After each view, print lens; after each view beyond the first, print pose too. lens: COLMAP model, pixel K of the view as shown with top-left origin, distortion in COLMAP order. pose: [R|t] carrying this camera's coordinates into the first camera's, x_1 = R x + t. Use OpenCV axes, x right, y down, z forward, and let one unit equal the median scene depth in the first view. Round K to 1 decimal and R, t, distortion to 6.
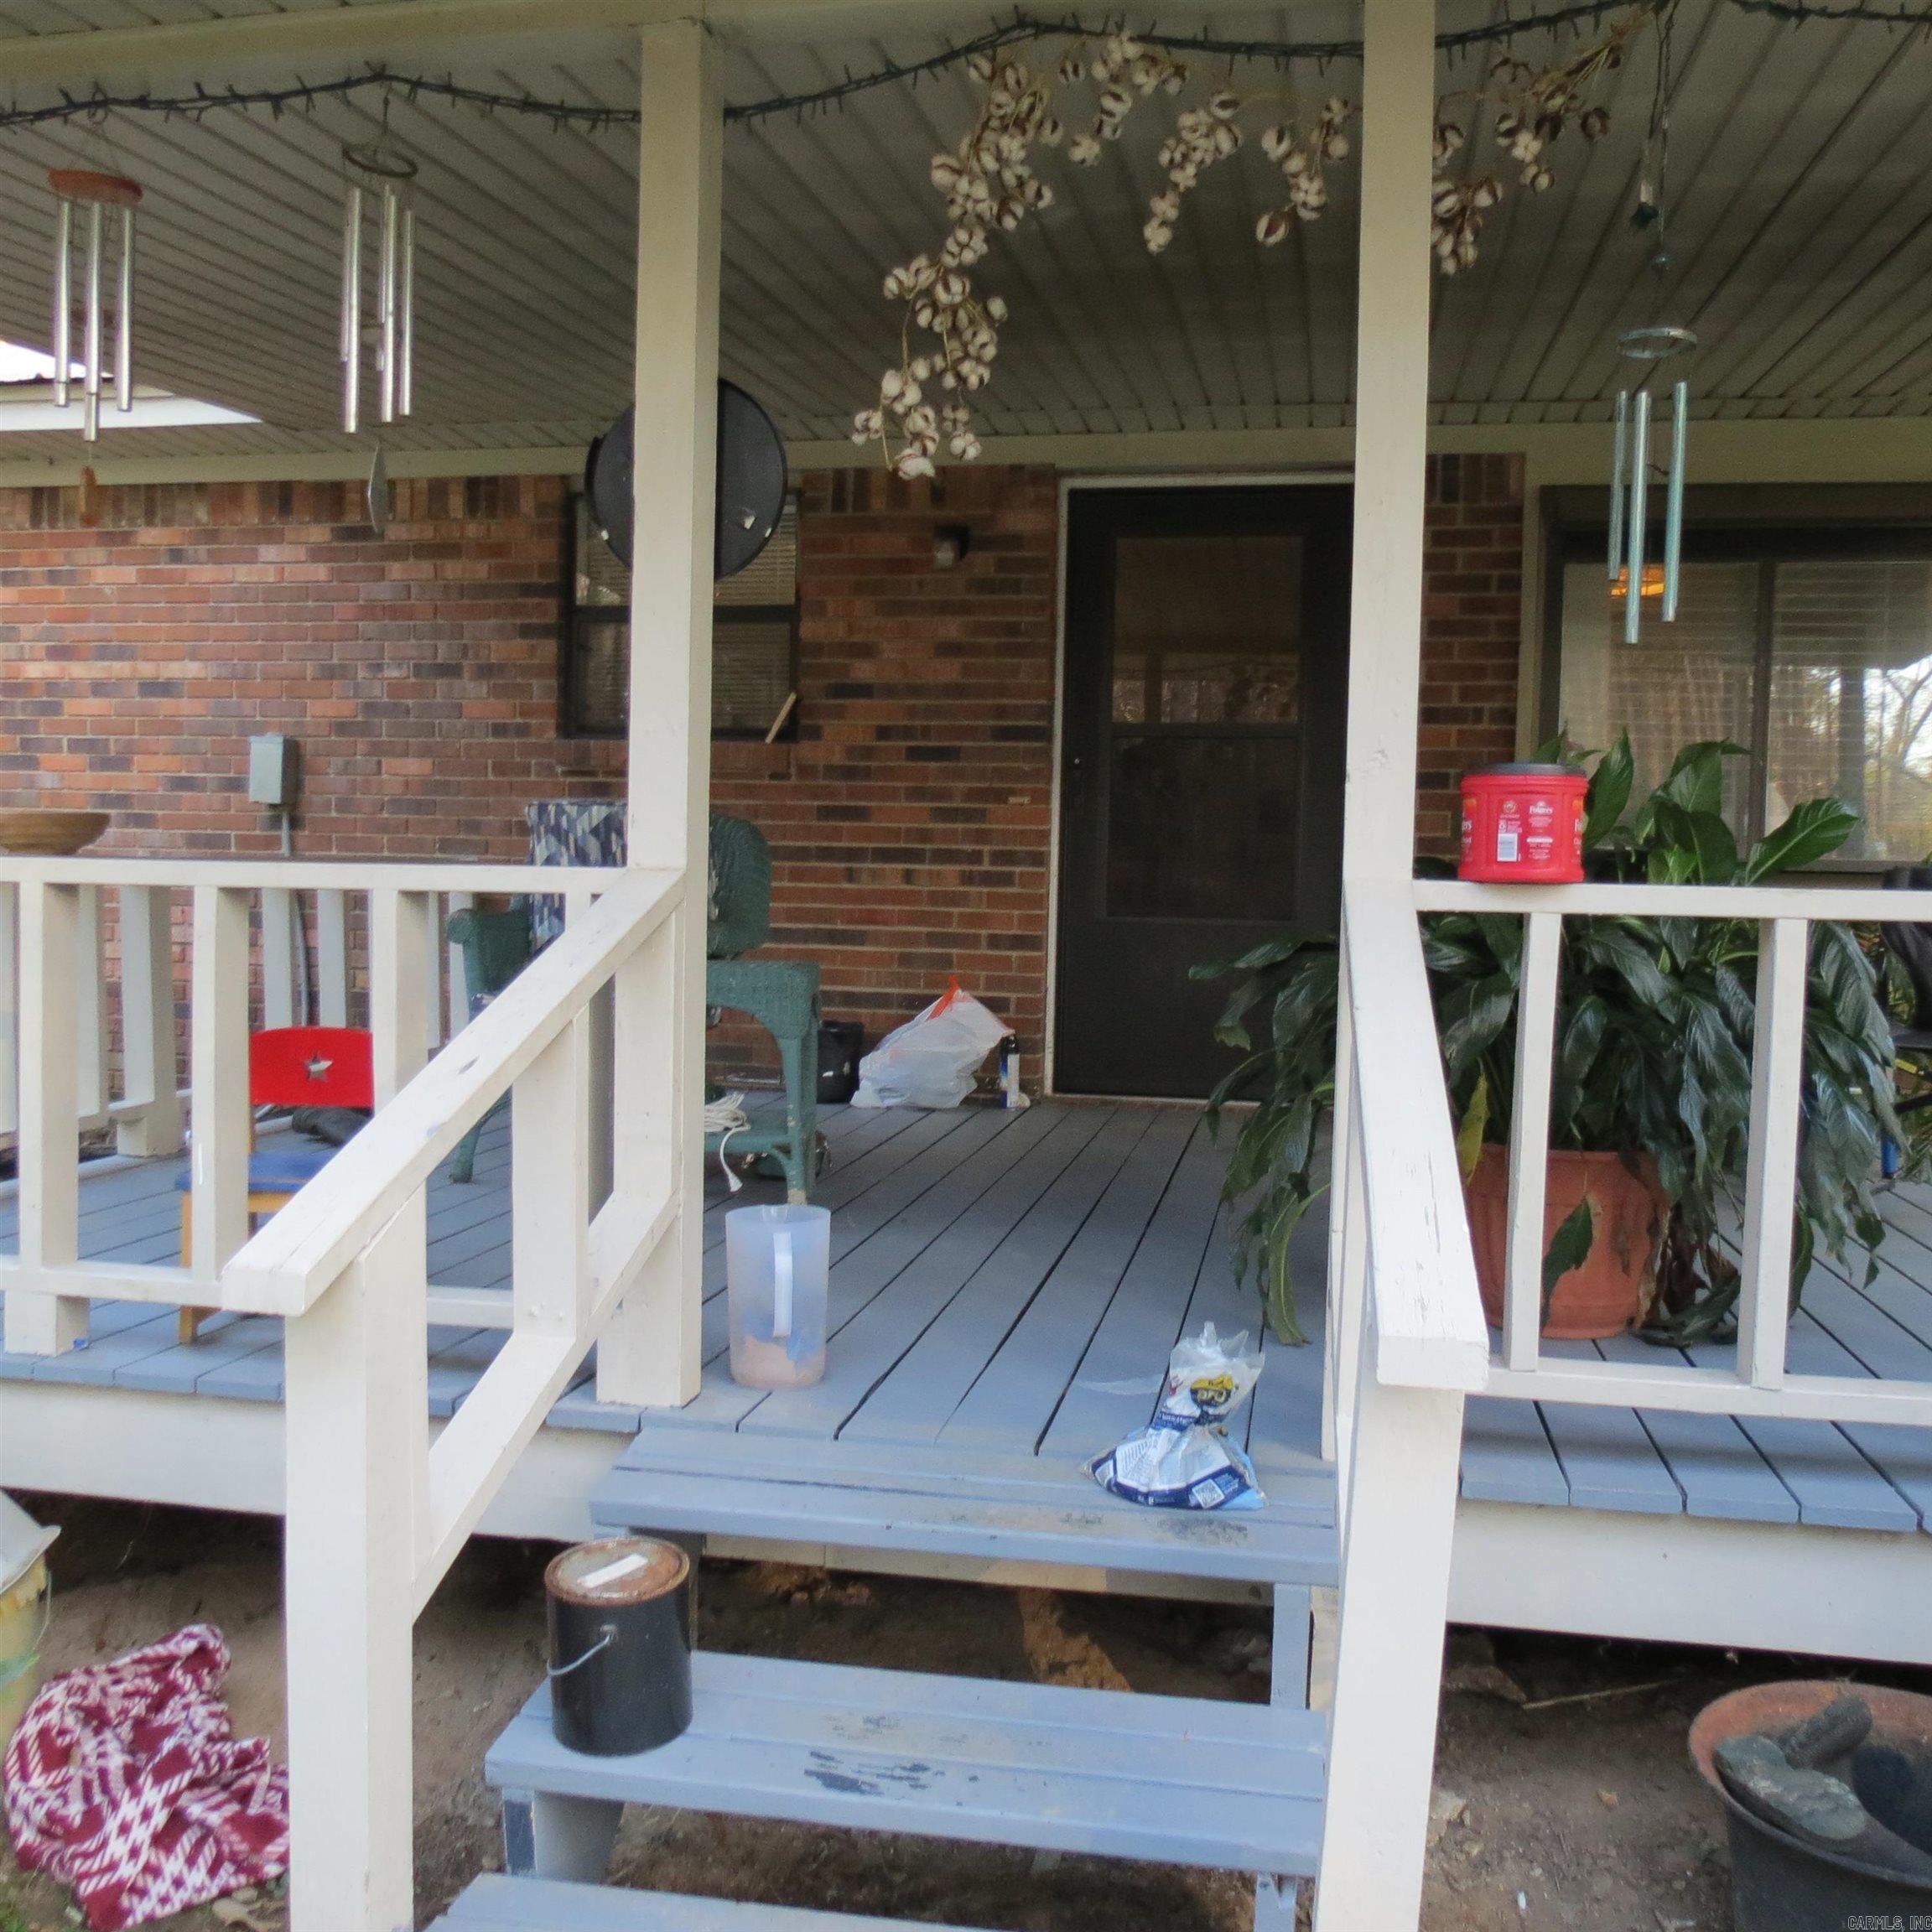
lens RADIAL K [[1830.5, 0, 971.6], [0, 1830.5, 959.4], [0, 0, 1]] dist [-0.028878, 0.000000]
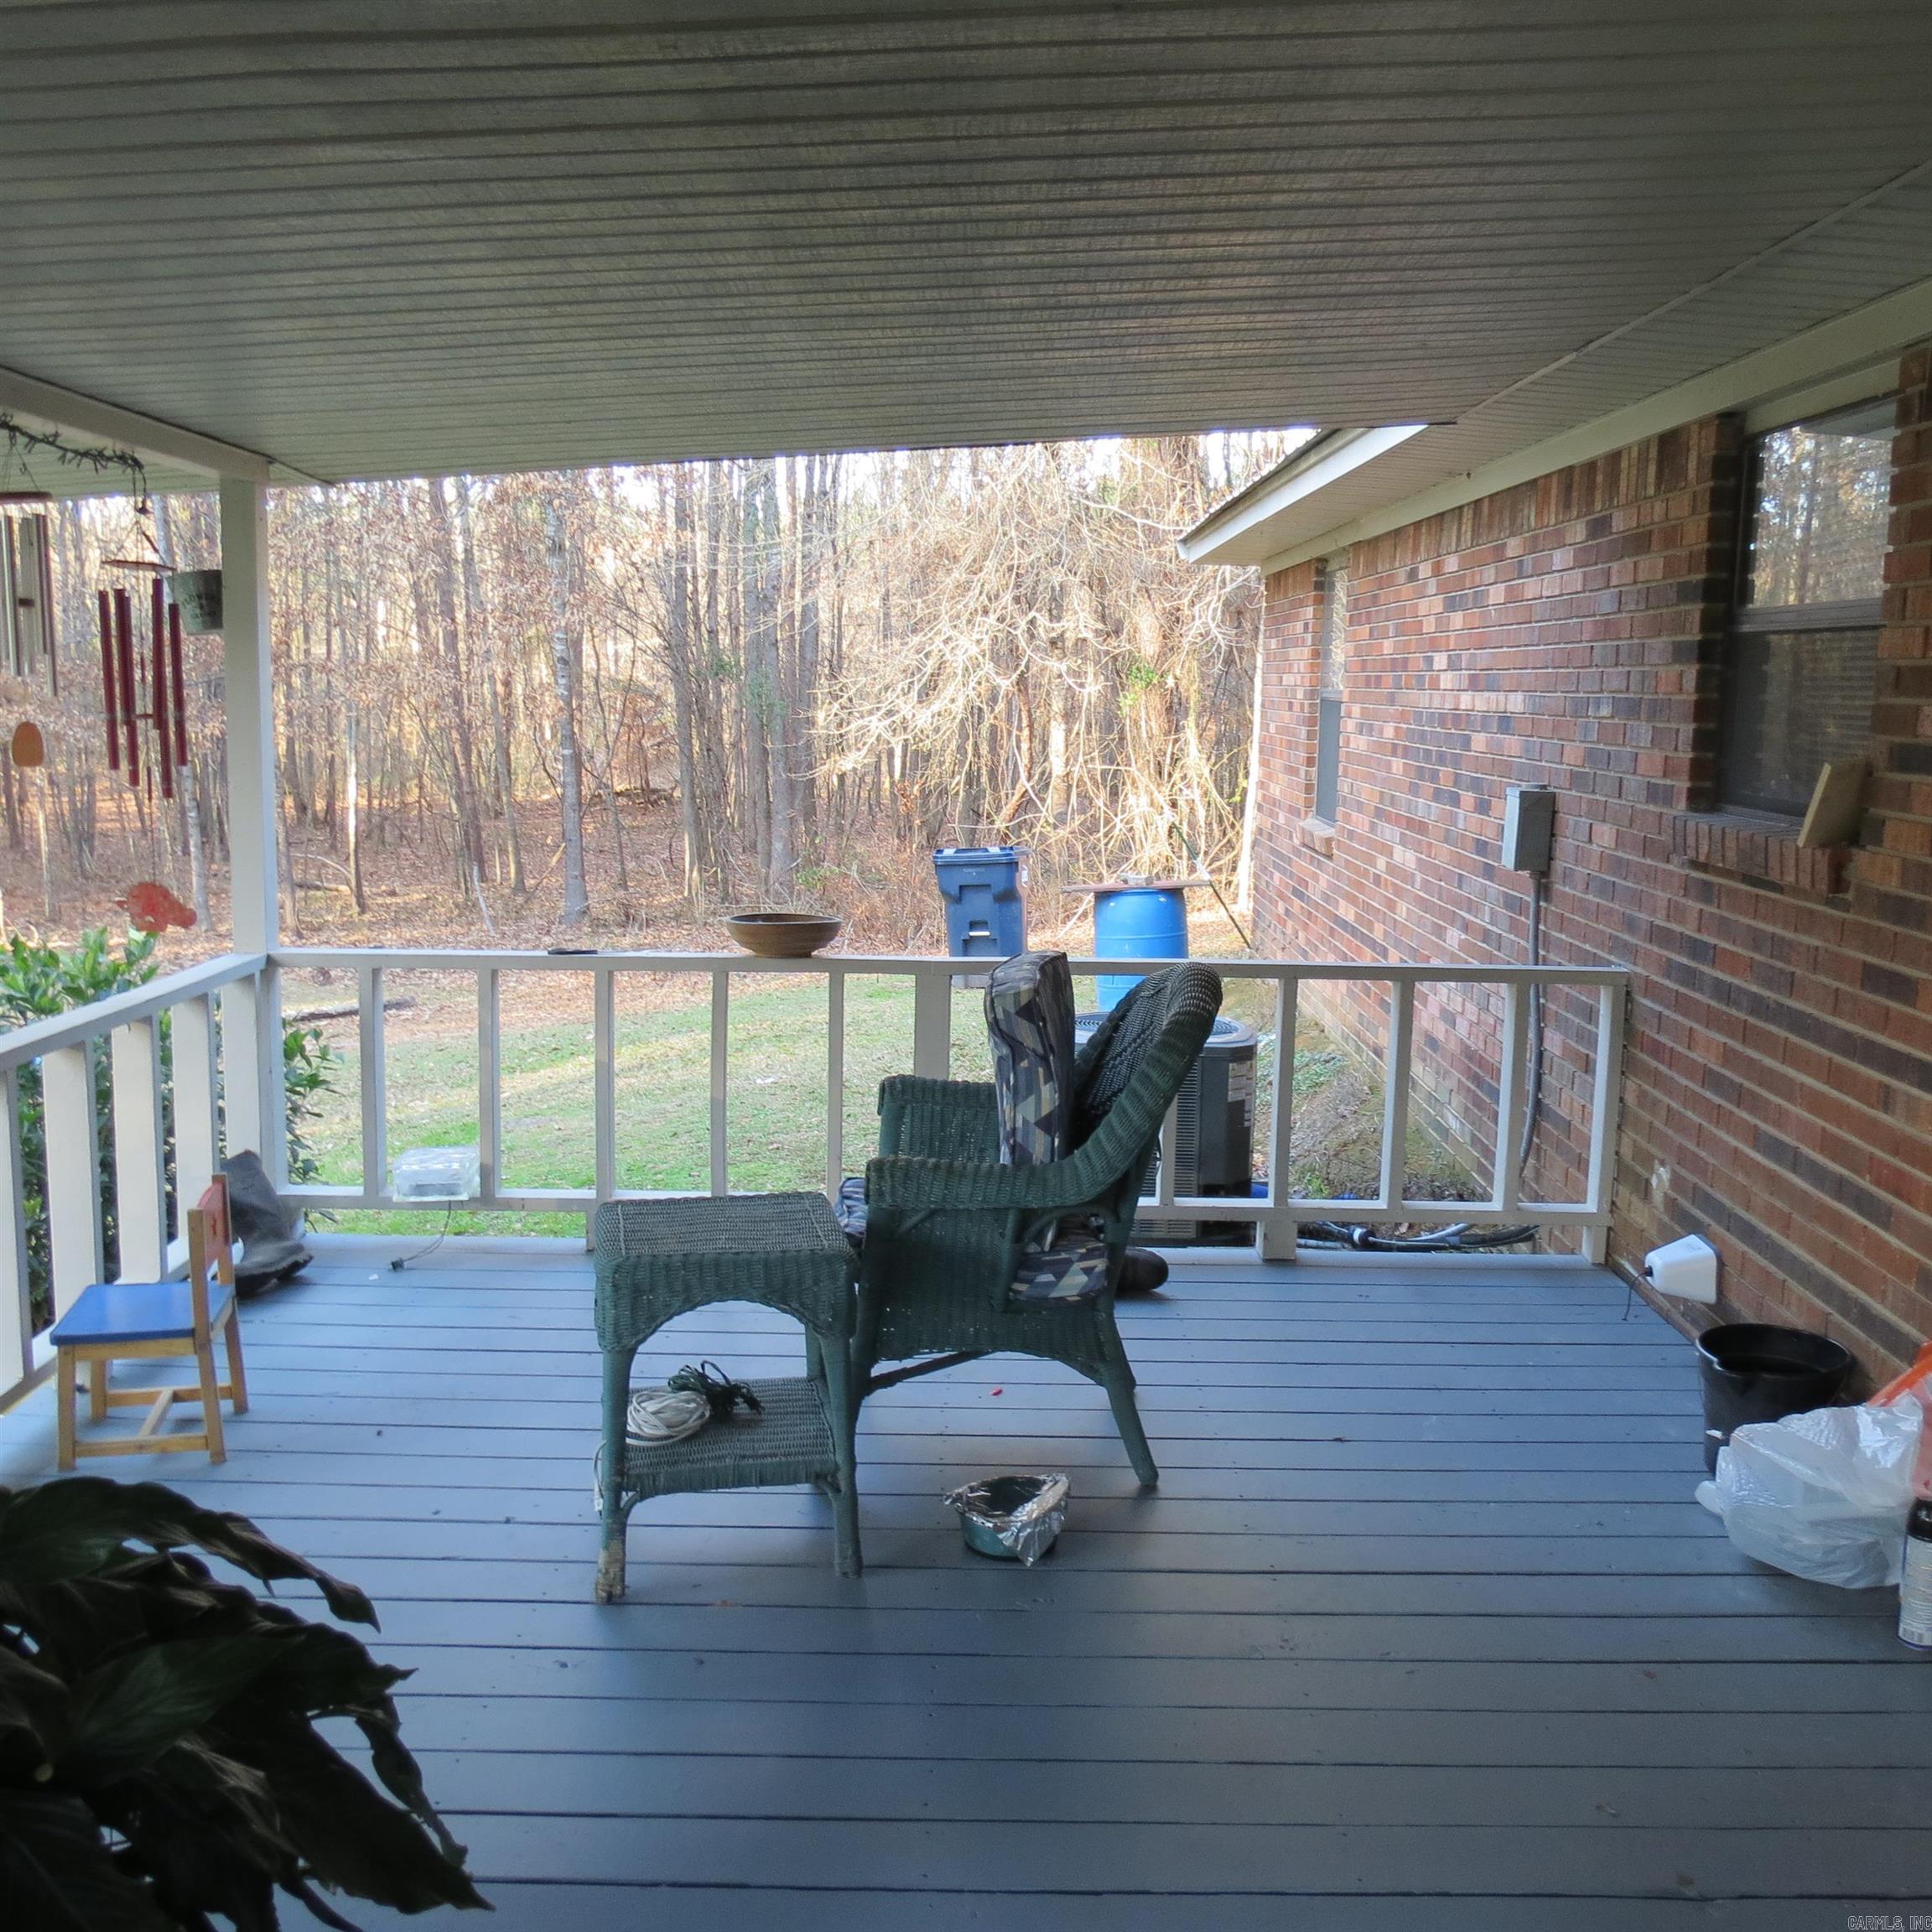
lens RADIAL K [[1830.5, 0, 978.3], [0, 1830.5, 967.0], [0, 0, 1]] dist [-0.028878, 0.000000]
pose [[0.190930, 0.131852, -0.972708, 0.404094], [-0.066008, 0.990419, 0.121296, -0.133360], [0.979382, 0.041047, 0.197804, 0.633721]]
